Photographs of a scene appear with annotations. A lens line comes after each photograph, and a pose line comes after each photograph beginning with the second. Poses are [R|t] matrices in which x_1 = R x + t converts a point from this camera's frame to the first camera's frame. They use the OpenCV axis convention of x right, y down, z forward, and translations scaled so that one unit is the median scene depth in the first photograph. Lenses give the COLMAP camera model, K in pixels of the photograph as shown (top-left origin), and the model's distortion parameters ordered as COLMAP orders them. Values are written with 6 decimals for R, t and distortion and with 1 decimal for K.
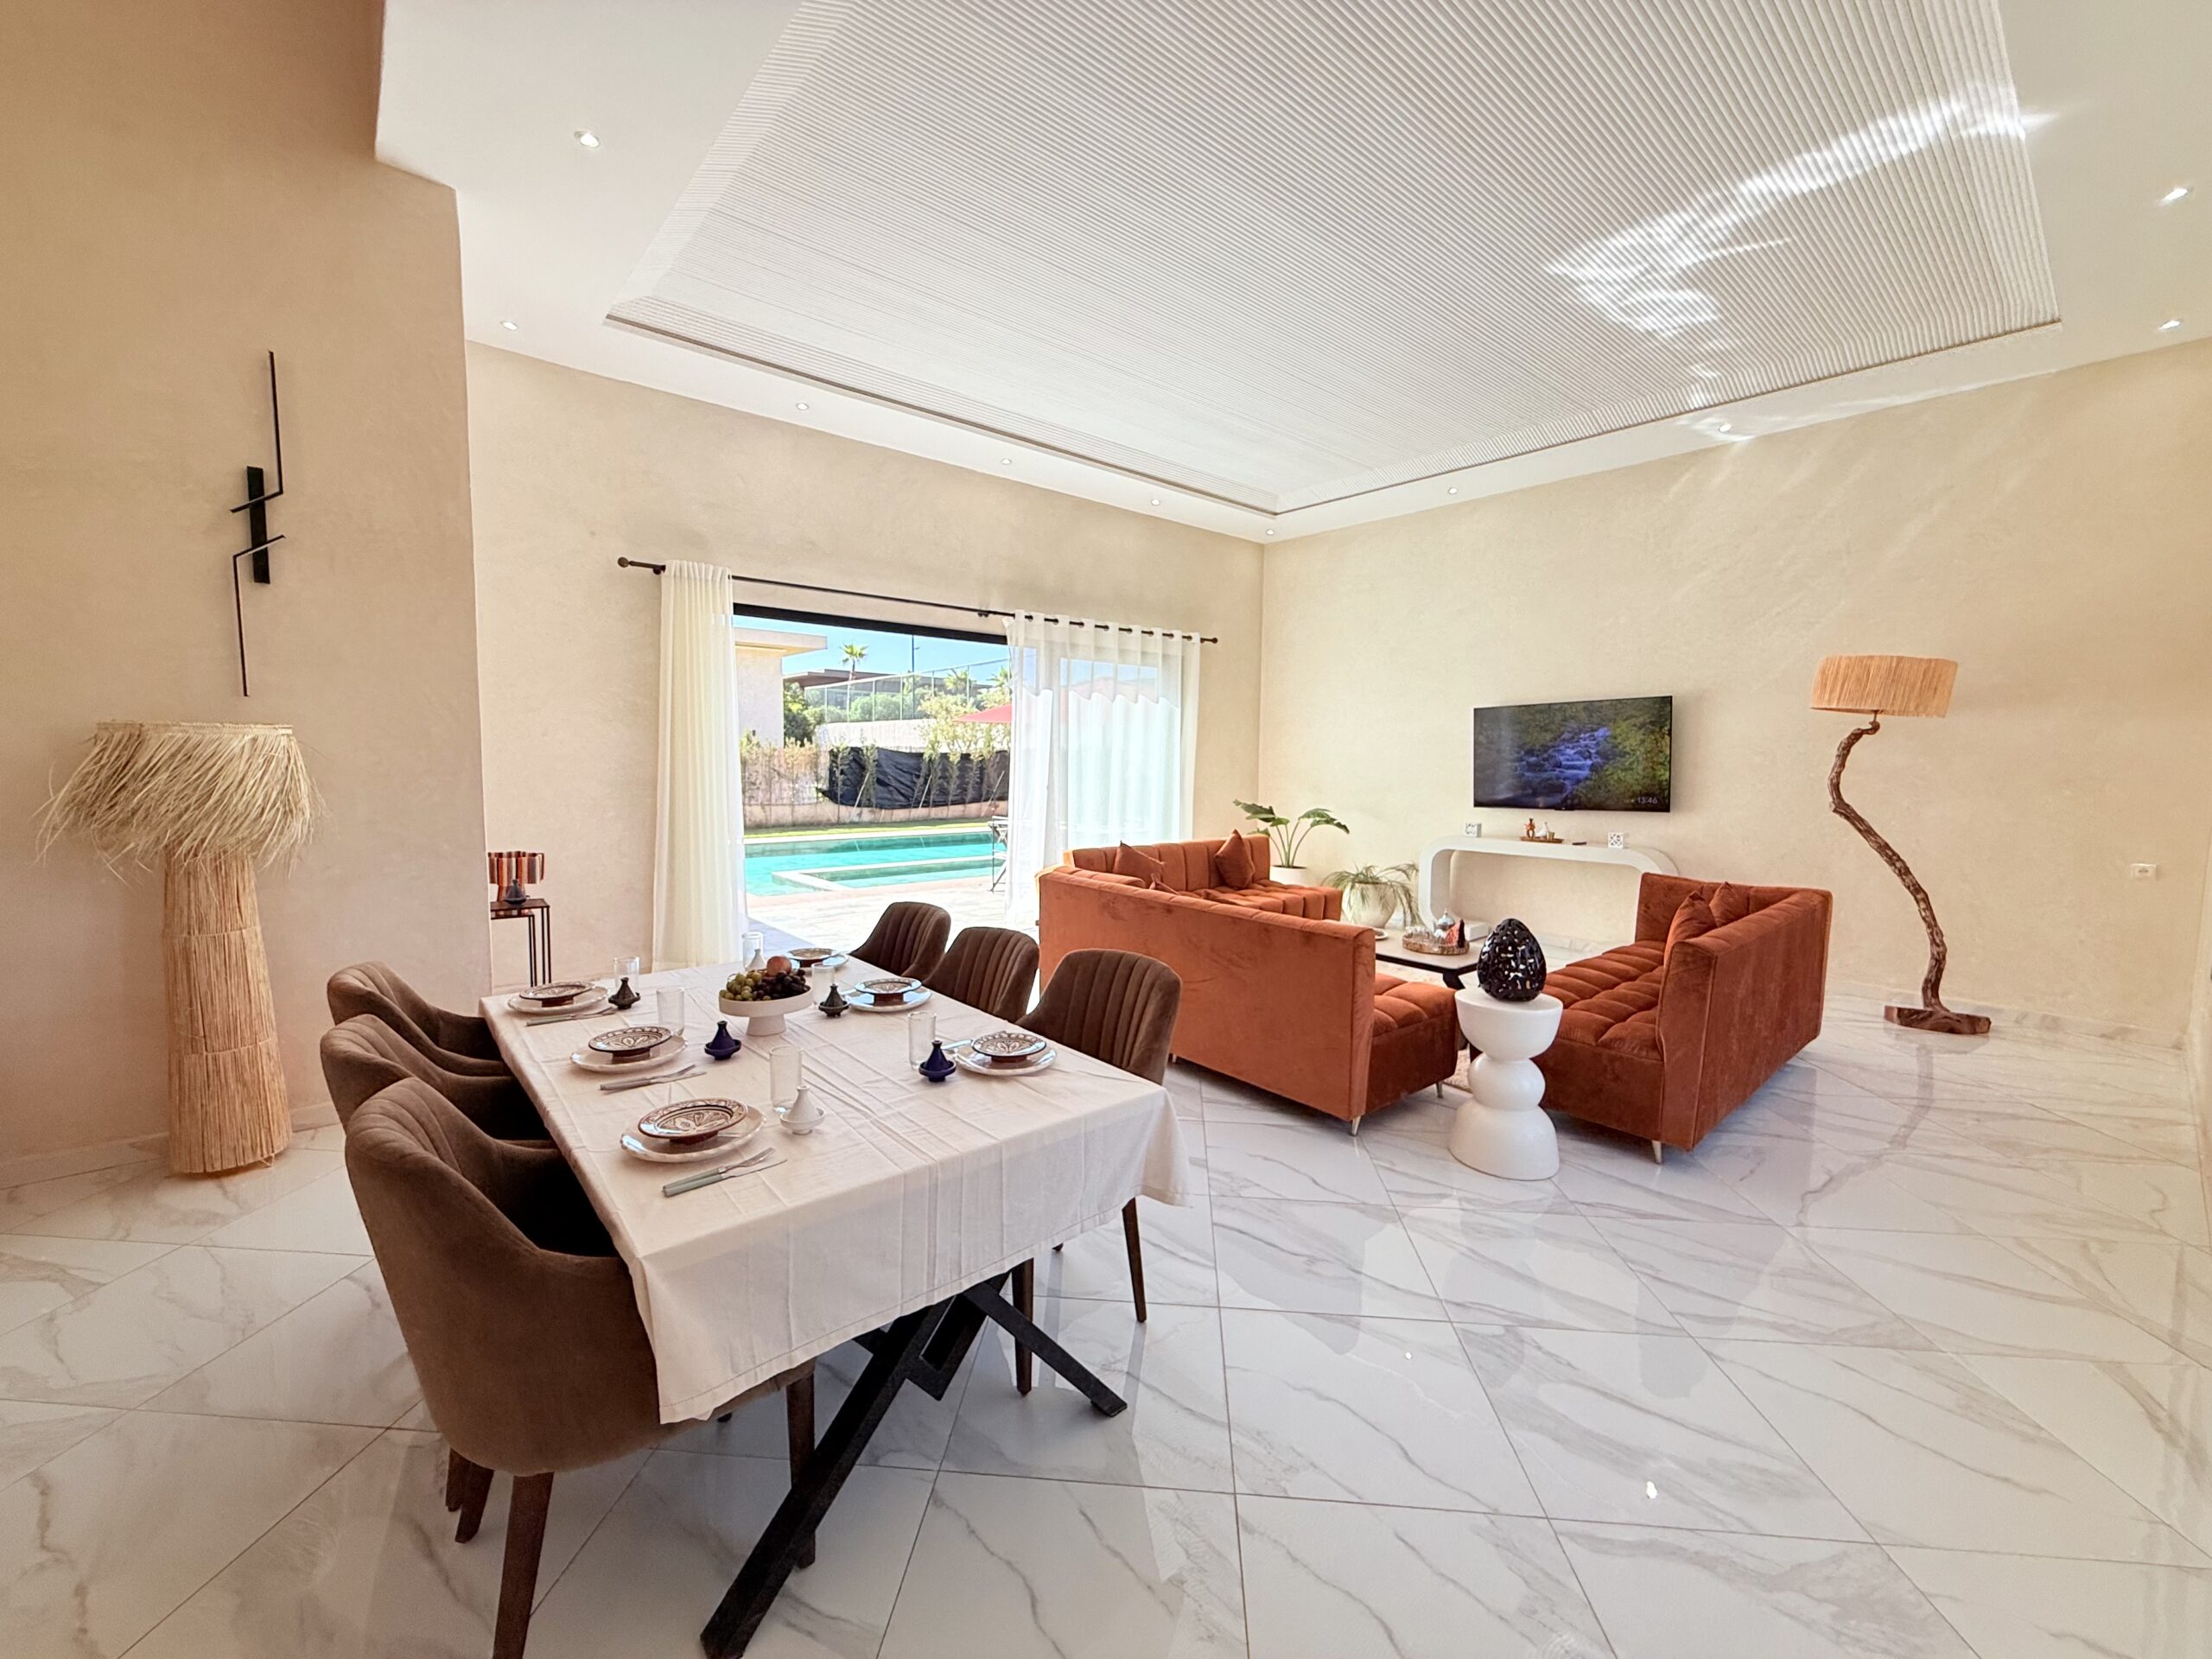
lens RADIAL K [[883.5, 0, 1102.3], [0, 883.5, 827.8], [0, 0, 1]] dist [0.000591, 0.000307]
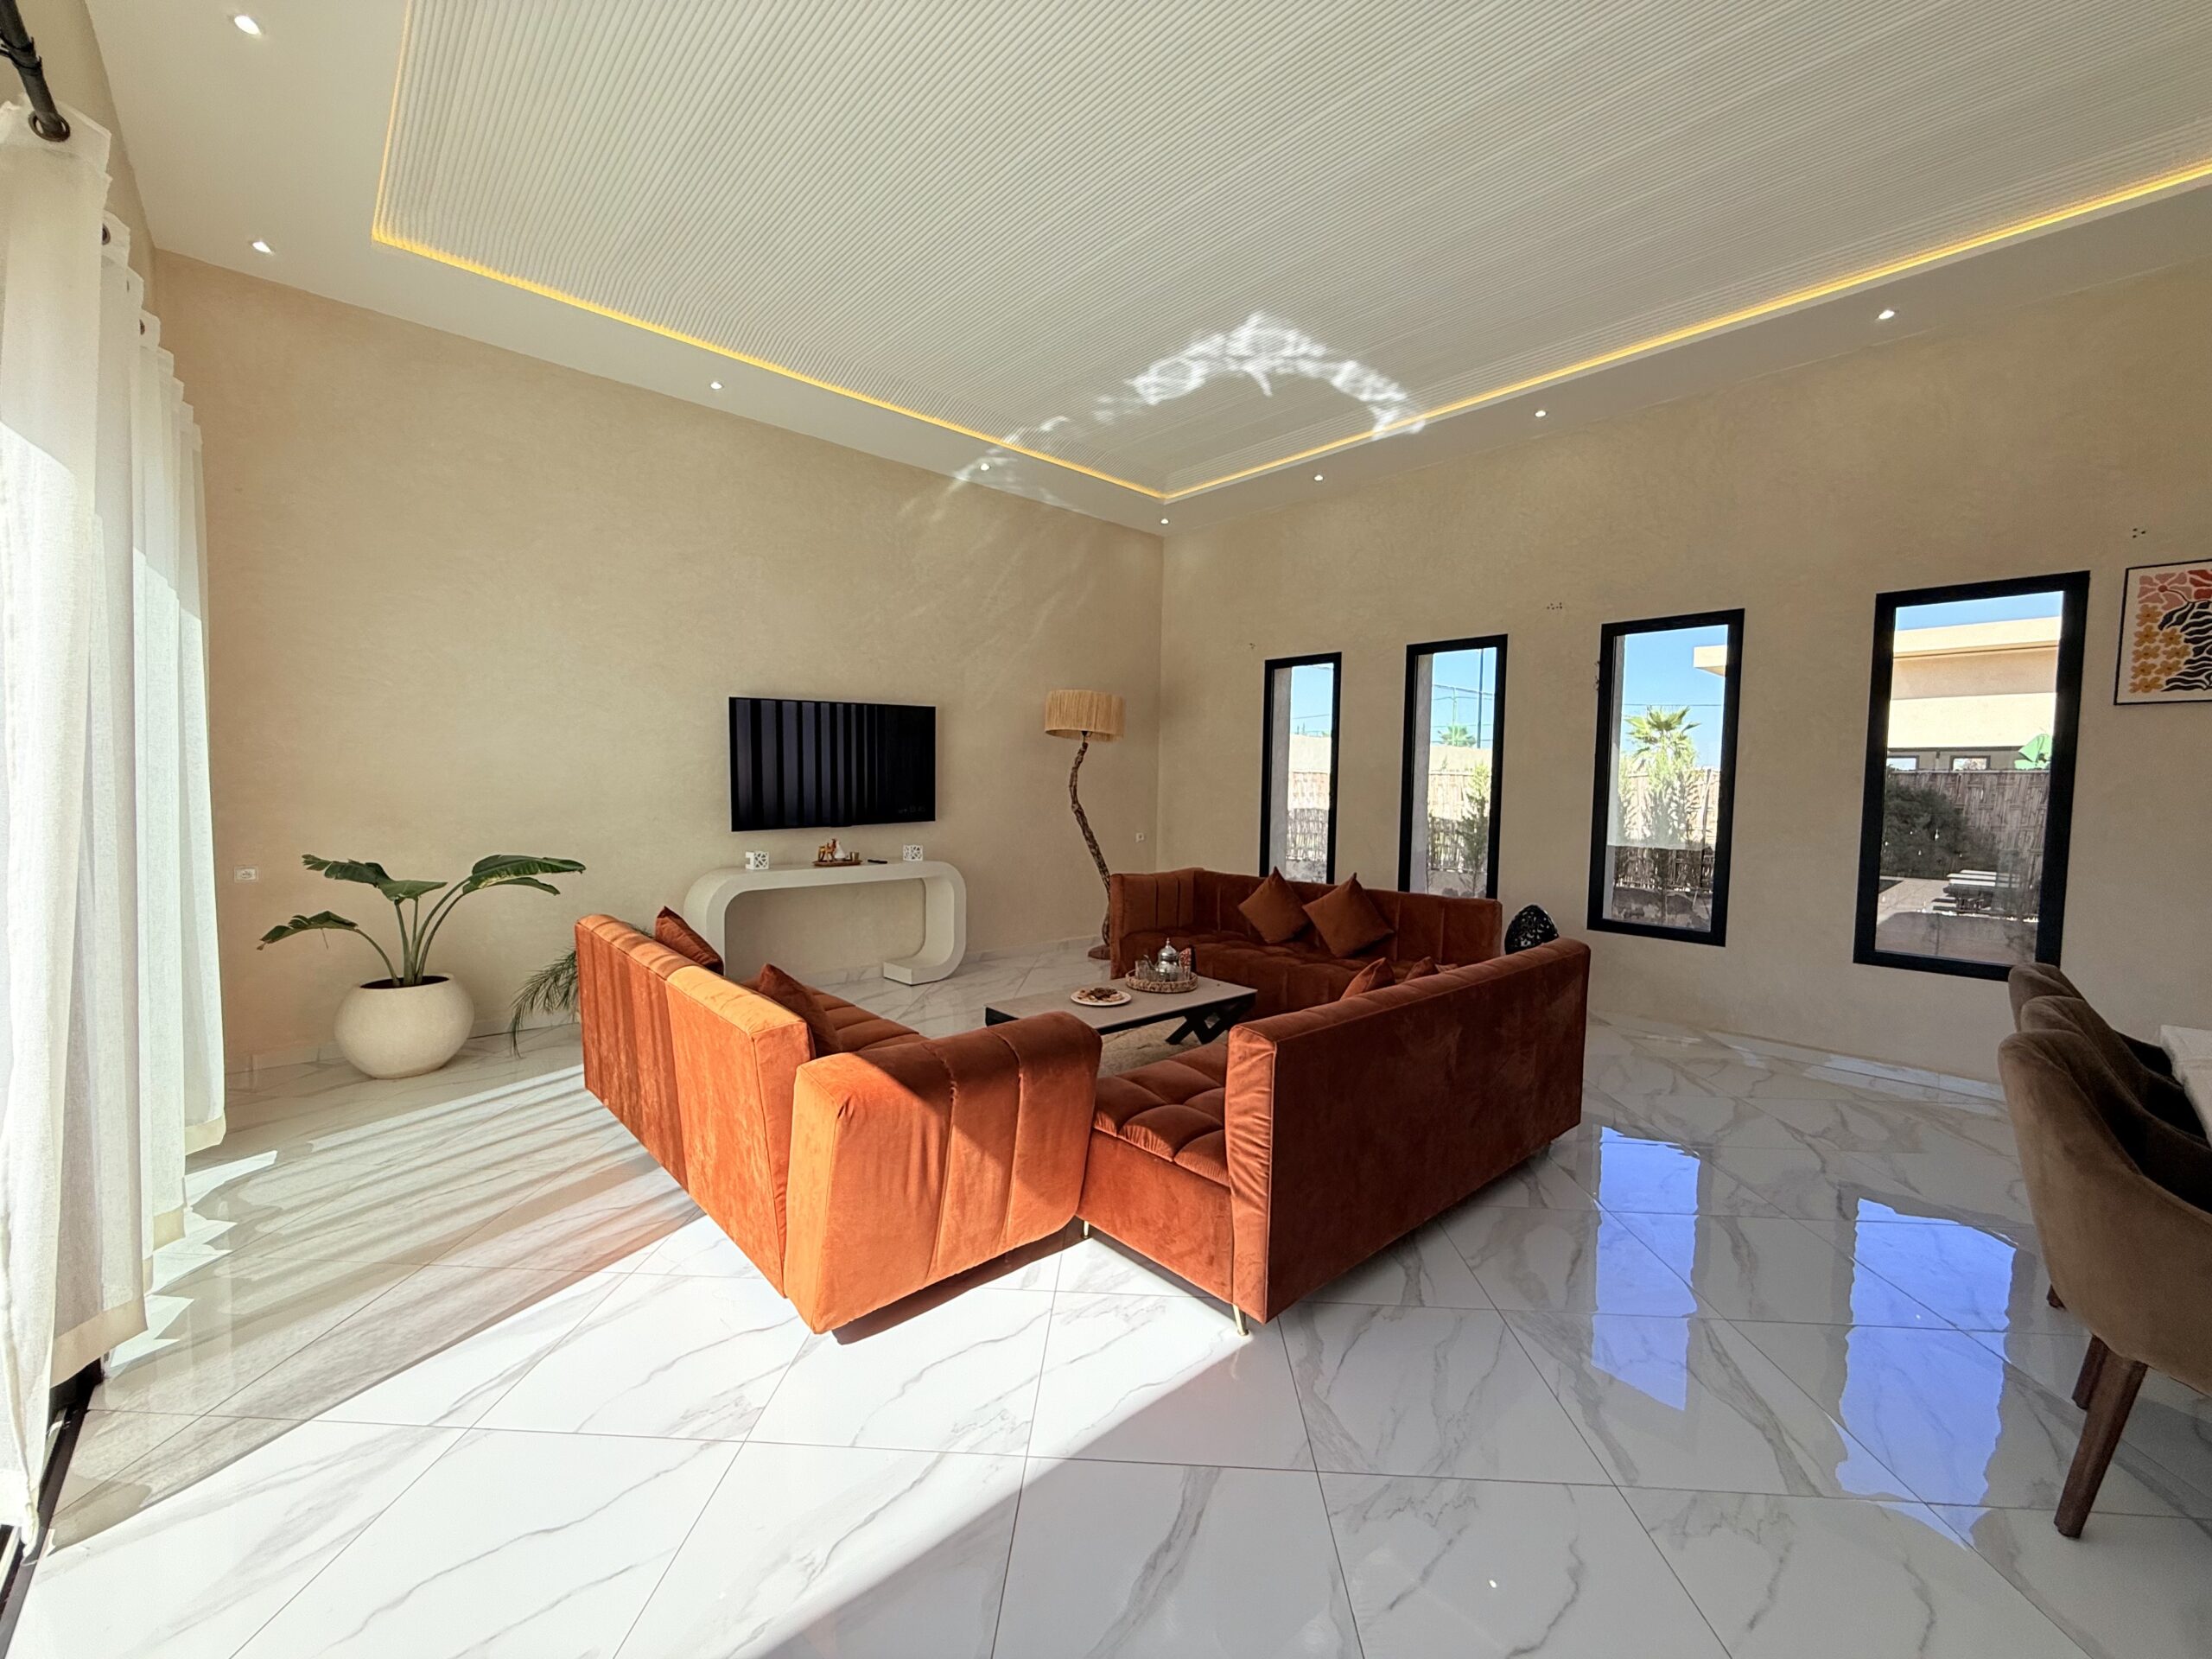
lens RADIAL K [[883.5, 0, 1102.3], [0, 883.5, 827.8], [0, 0, 1]] dist [0.000591, 0.000307]
pose [[-0.032264, -0.067369, 0.997206, -0.462747], [0.062448, 0.995640, 0.069284, -0.081381], [-0.997527, 0.064509, -0.027917, 0.992692]]
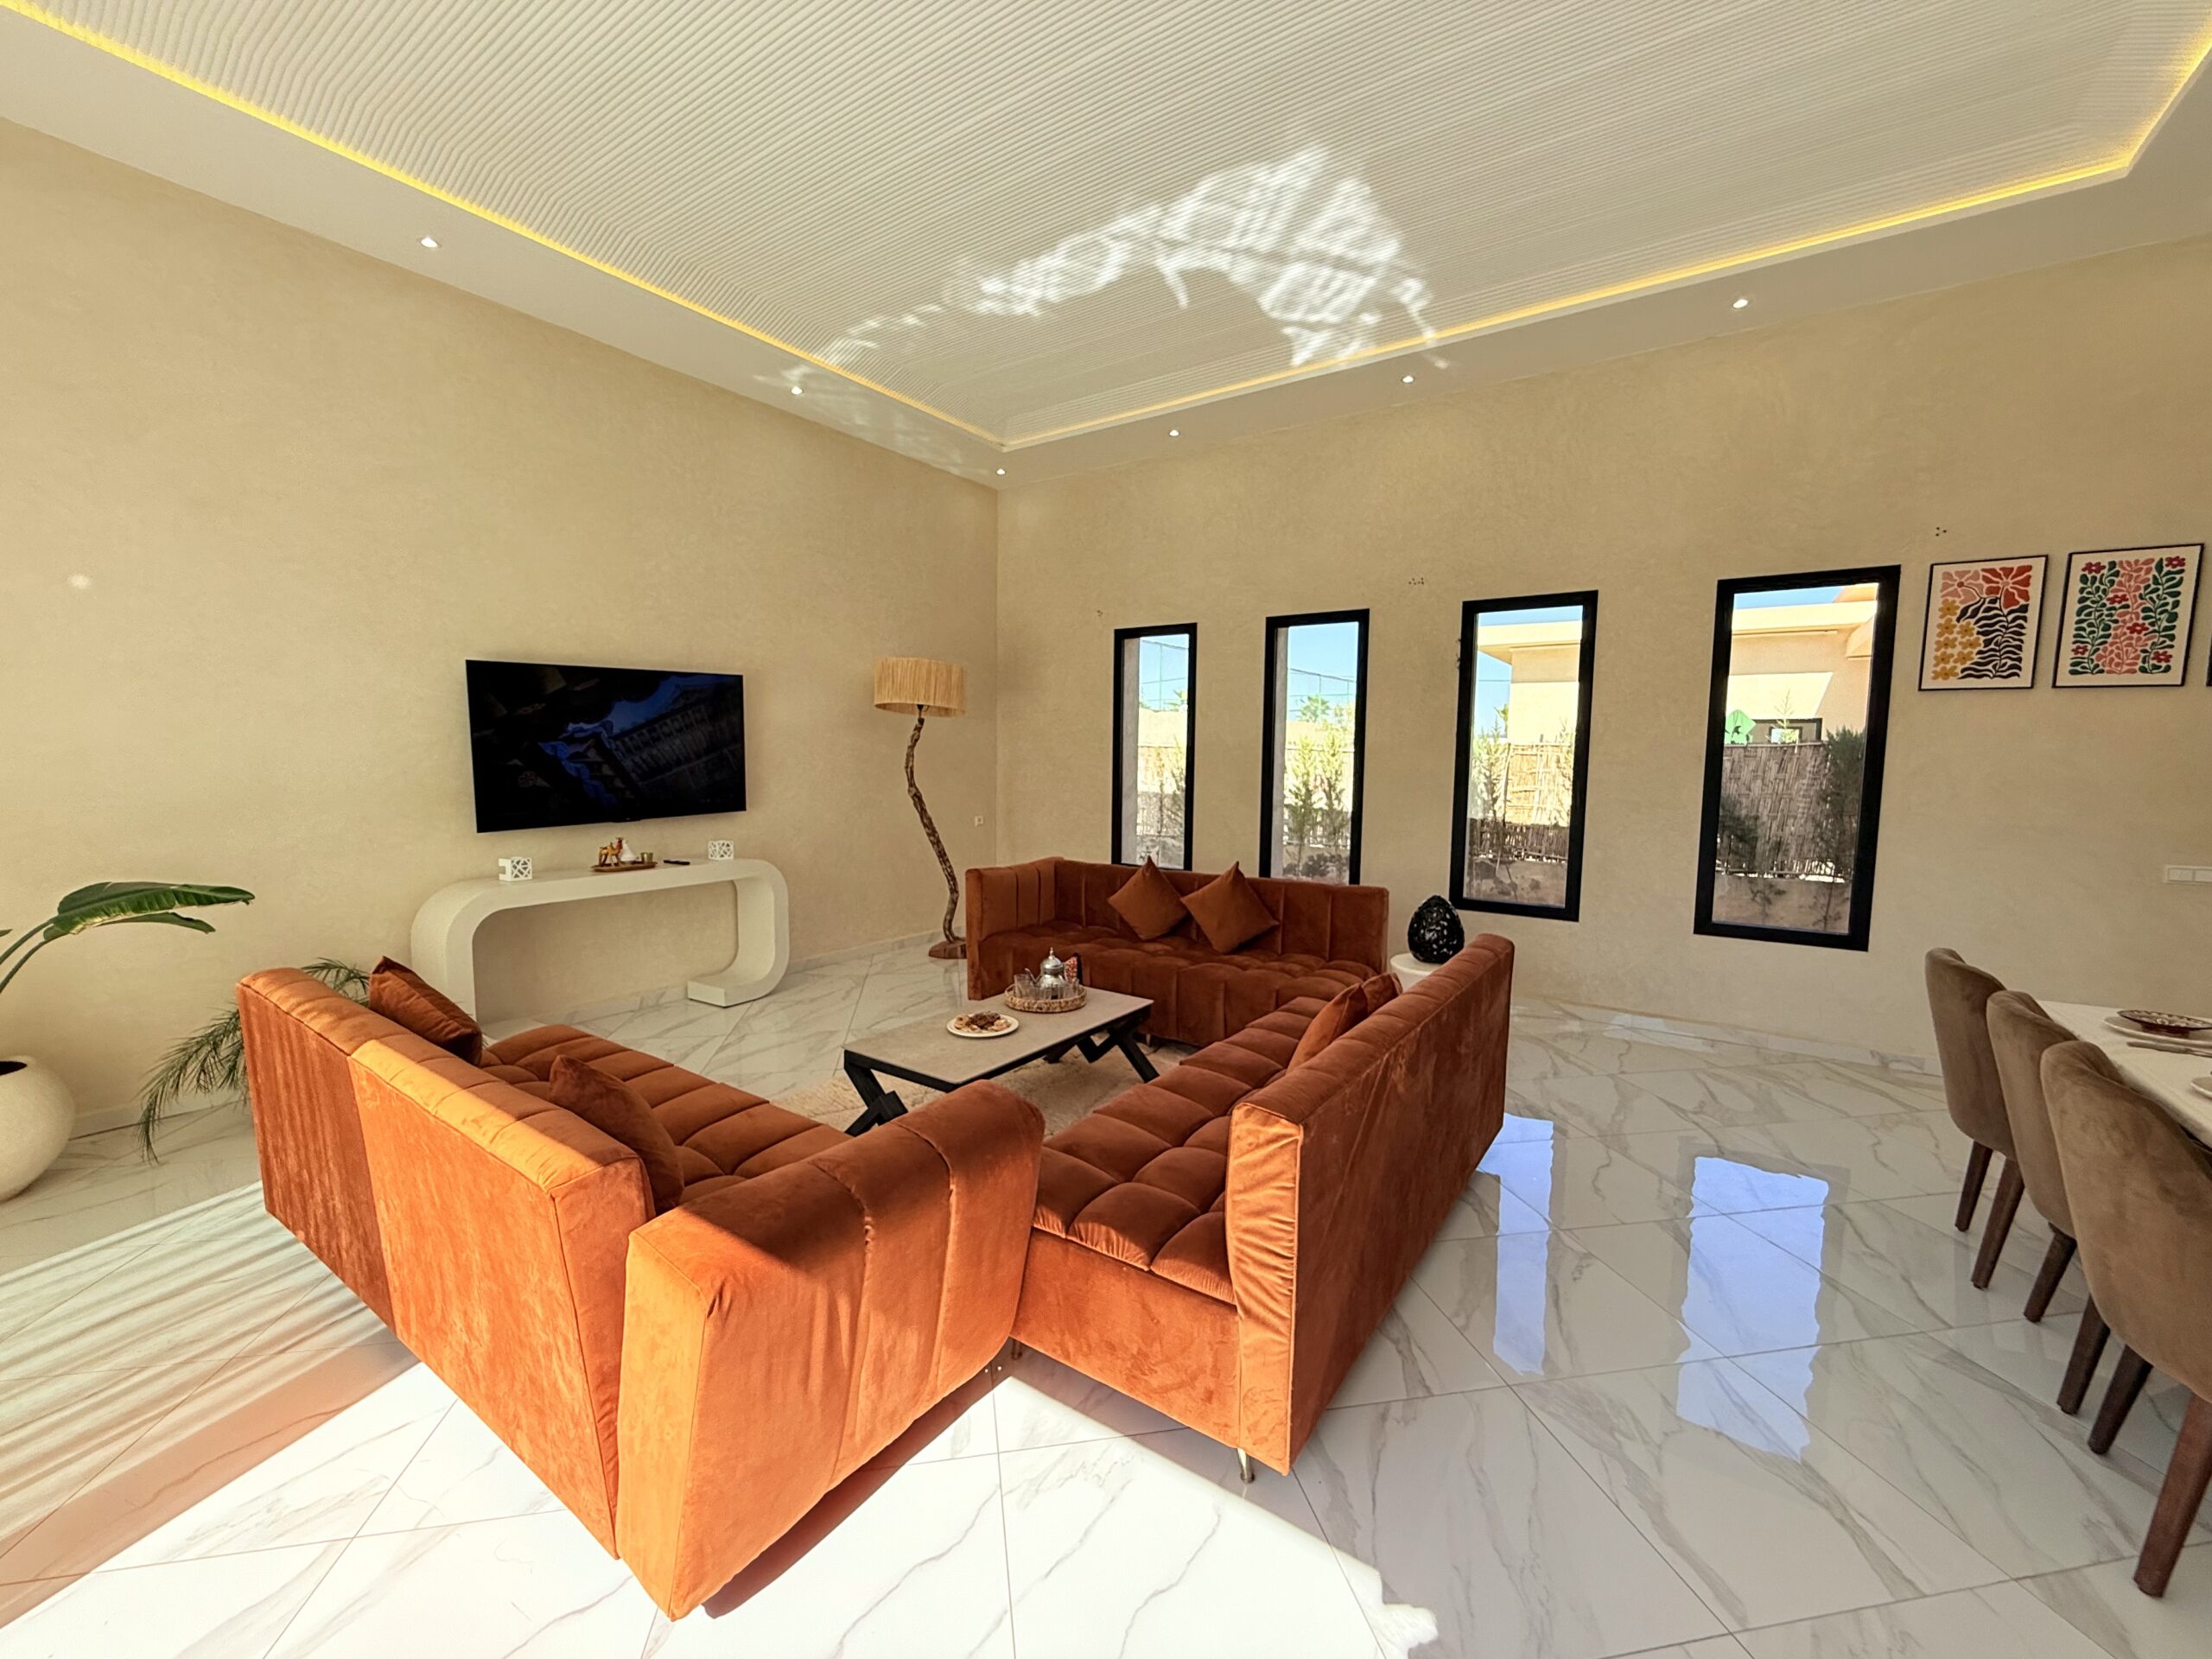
lens RADIAL K [[886.8, 0, 1102.9], [0, 886.8, 828.5], [0, 0, 1]] dist [0.000151, 0.000013]
pose [[-0.256209, -0.098788, 0.961560, -0.344525], [0.062286, 0.991009, 0.118409, -0.096840], [-0.964613, 0.090229, -0.247752, 1.045126]]
